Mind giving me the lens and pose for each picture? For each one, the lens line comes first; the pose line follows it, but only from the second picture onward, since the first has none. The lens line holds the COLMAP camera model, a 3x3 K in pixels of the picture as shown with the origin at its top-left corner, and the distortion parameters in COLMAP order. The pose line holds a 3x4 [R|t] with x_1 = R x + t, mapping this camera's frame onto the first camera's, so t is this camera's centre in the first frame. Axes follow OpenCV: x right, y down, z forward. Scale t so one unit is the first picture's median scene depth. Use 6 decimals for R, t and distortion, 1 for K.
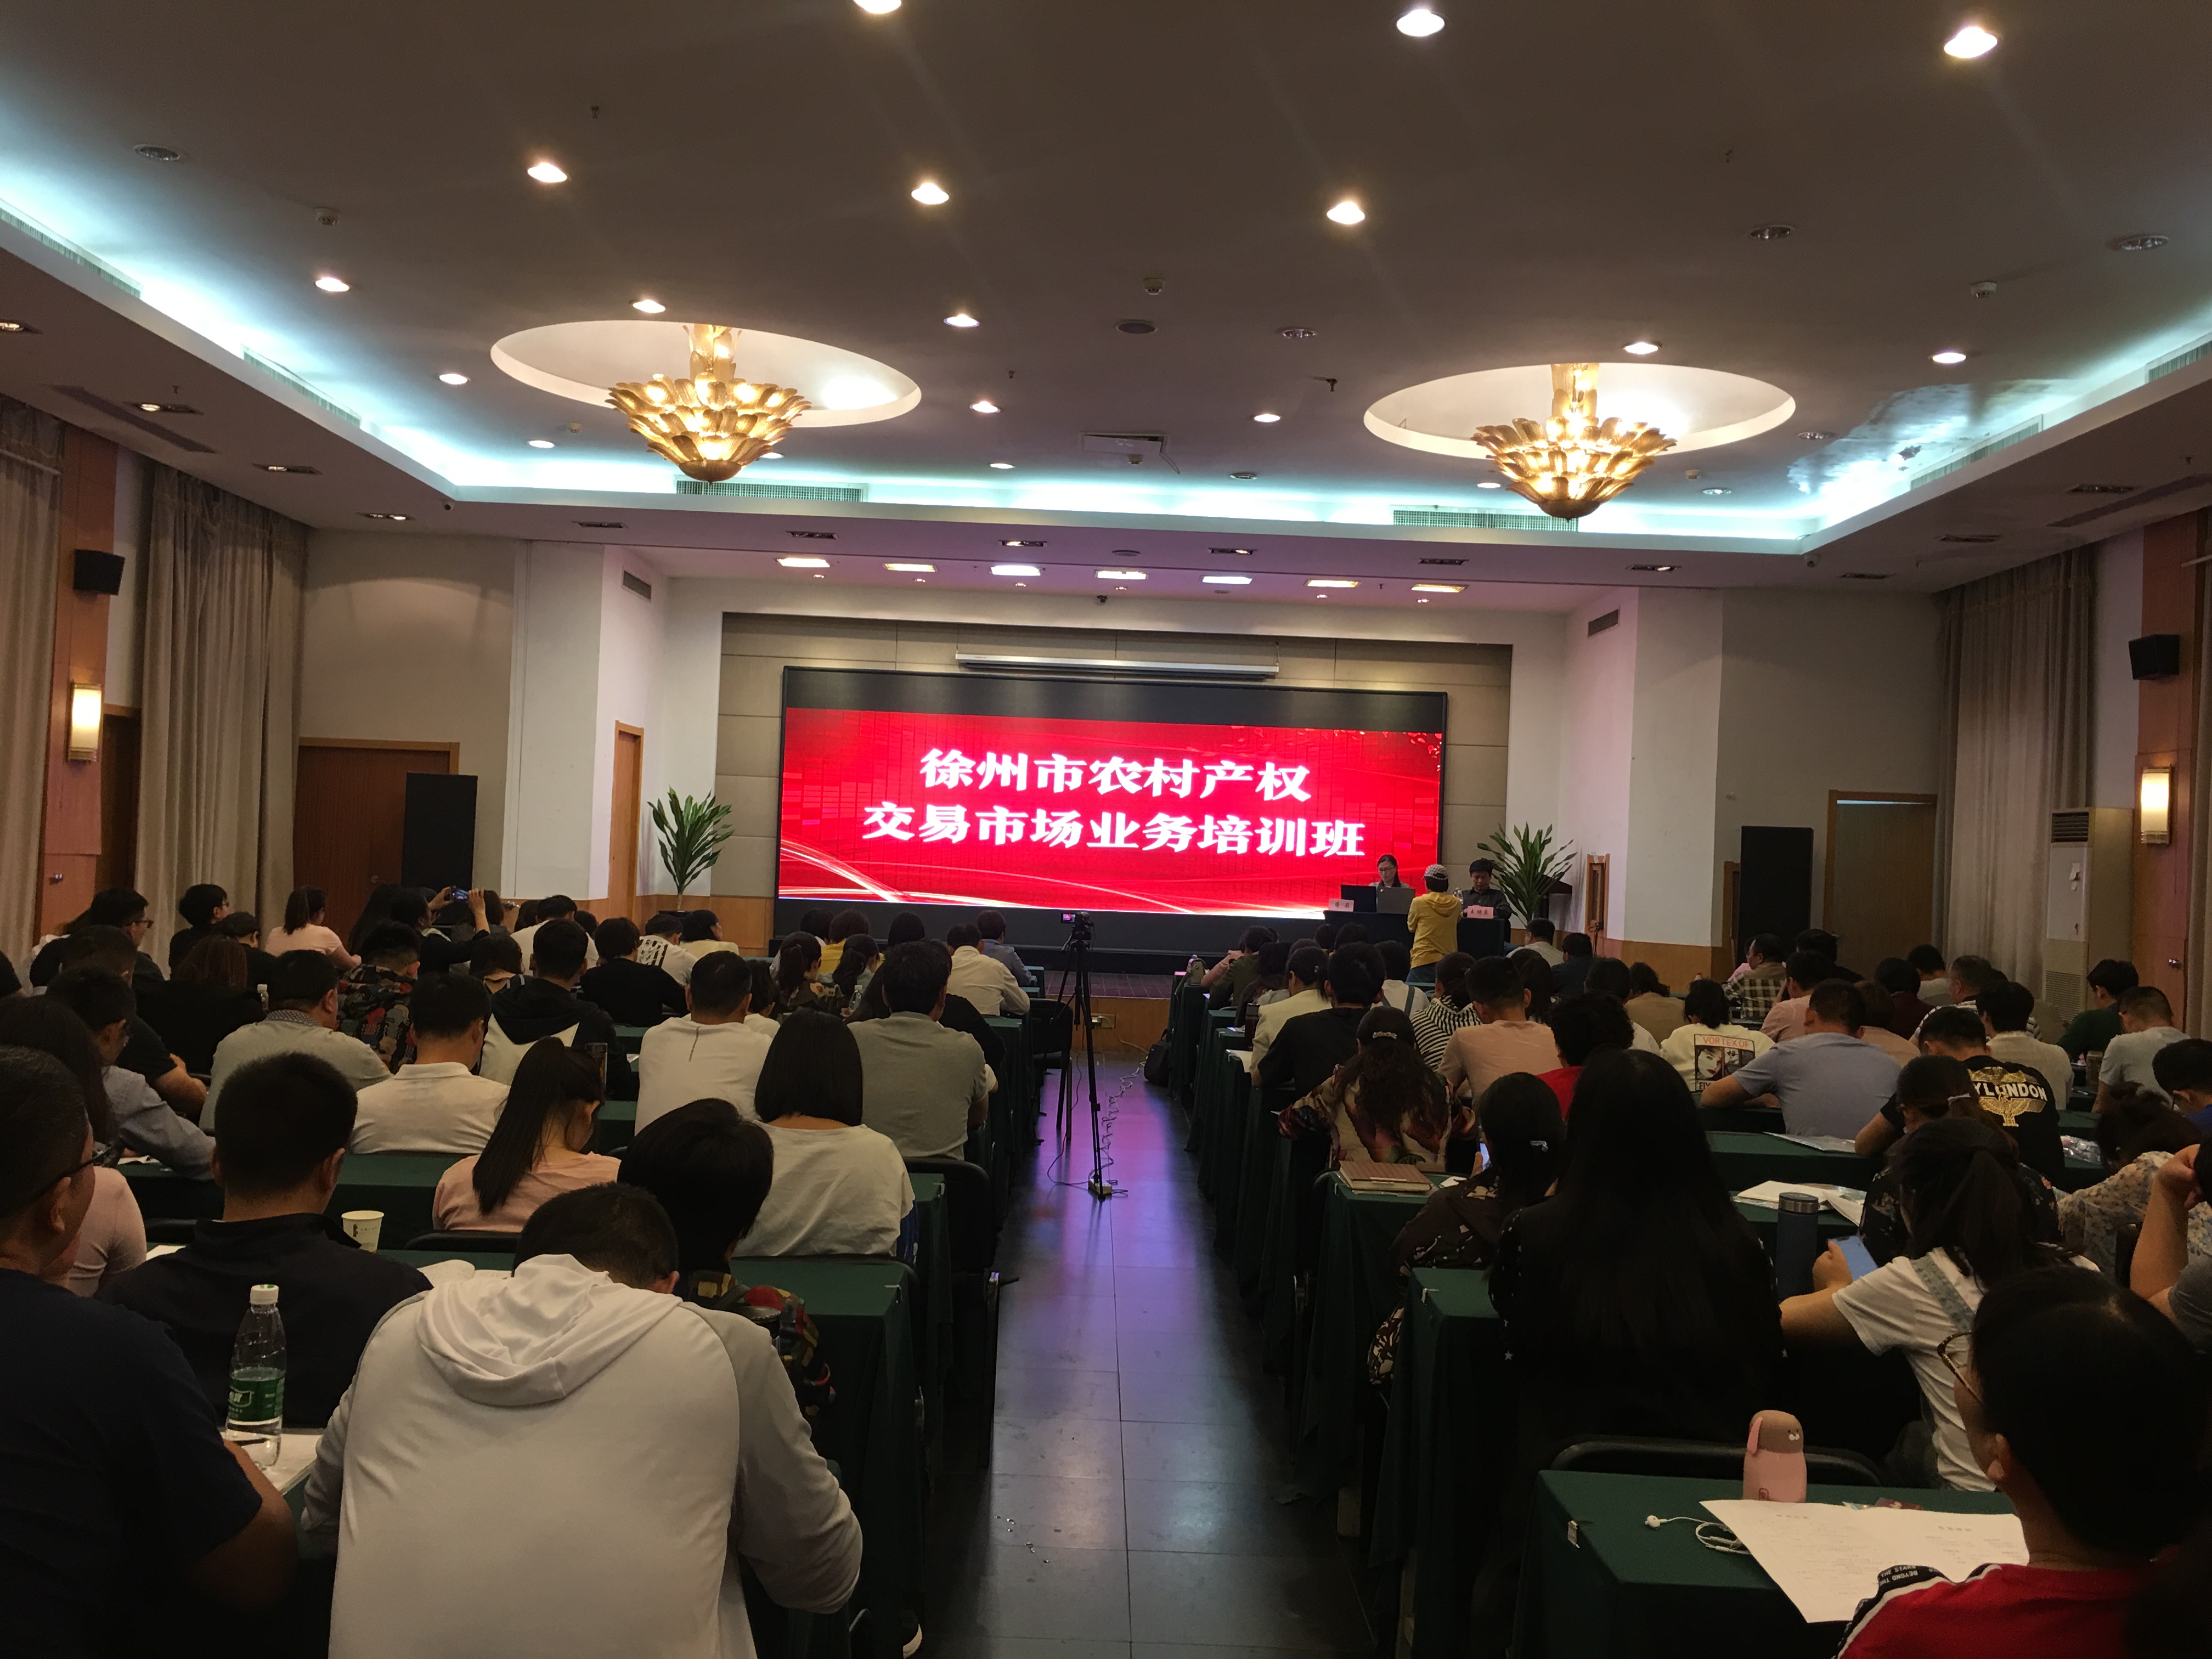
lens RADIAL K [[2133.7, 0, 1097.3], [0, 2133.7, 846.8], [0, 0, 1]] dist [-0.005373, -0.008222]
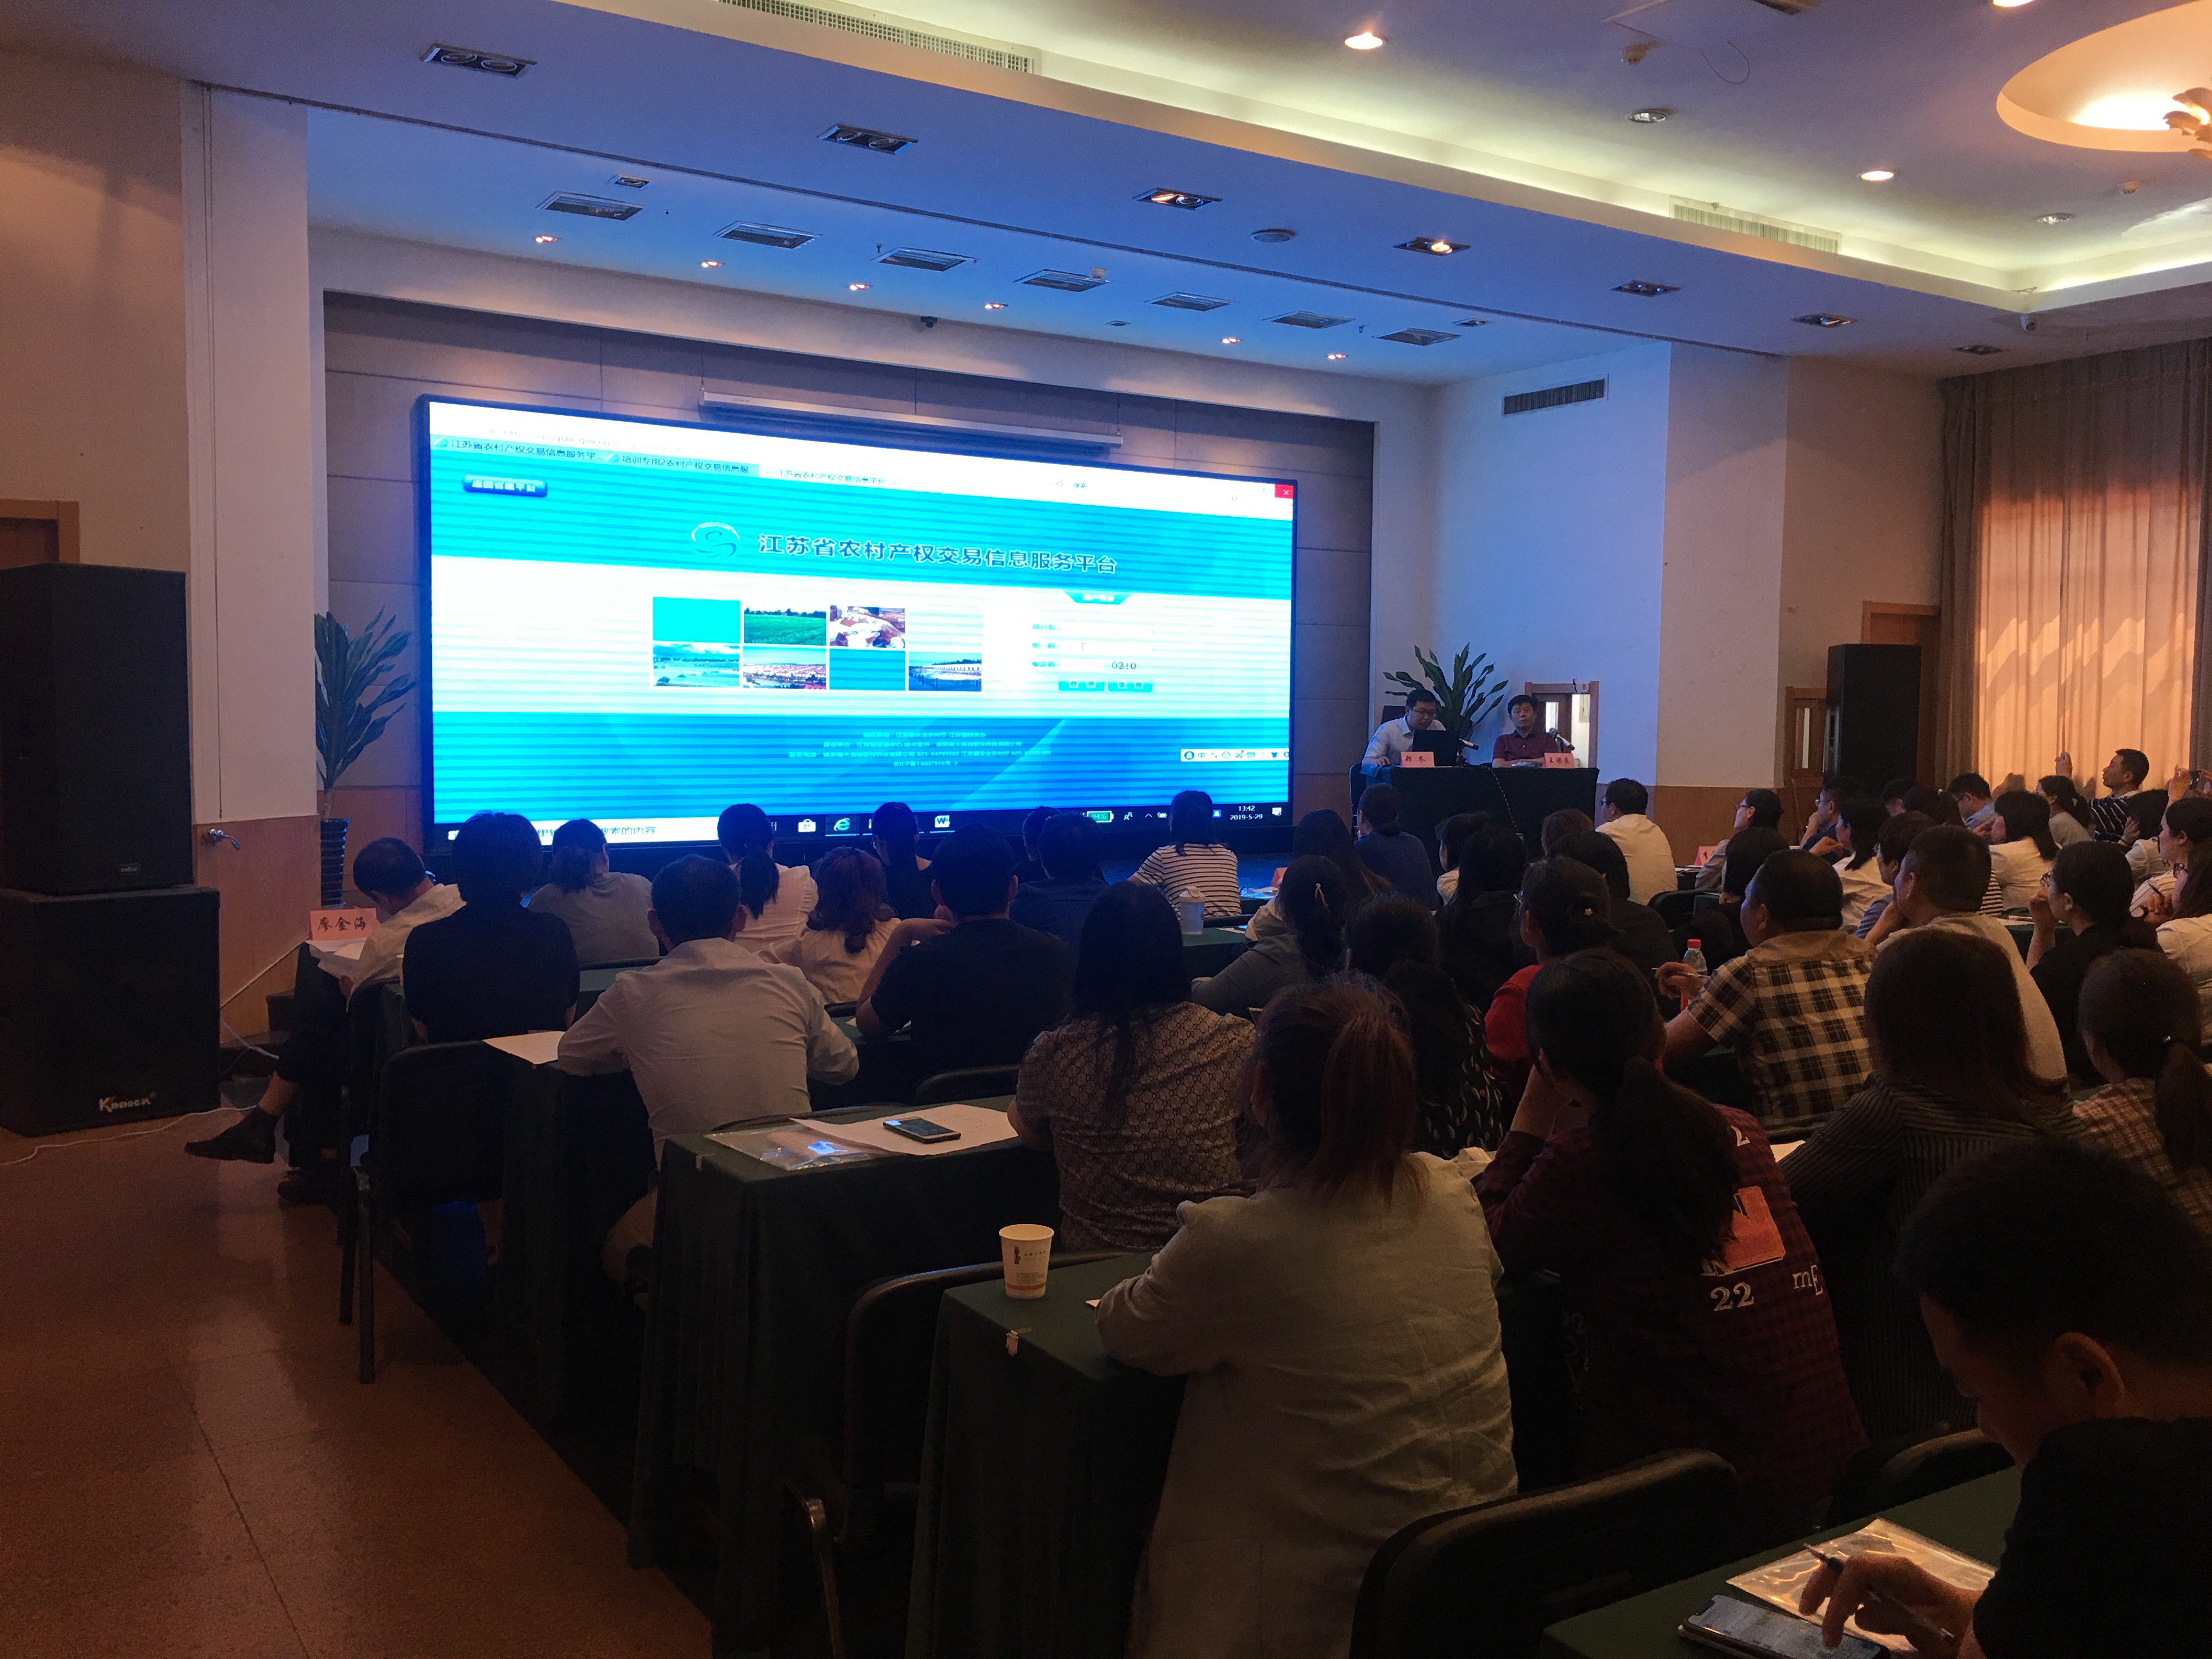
lens RADIAL K [[2133.7, 0, 1097.3], [0, 2133.7, 846.8], [0, 0, 1]] dist [-0.005373, -0.008222]
pose [[0.790526, -0.066058, 0.608856, -0.365790], [0.027545, 0.996995, 0.072405, 0.001153], [-0.611809, -0.040467, 0.789970, 0.421298]]
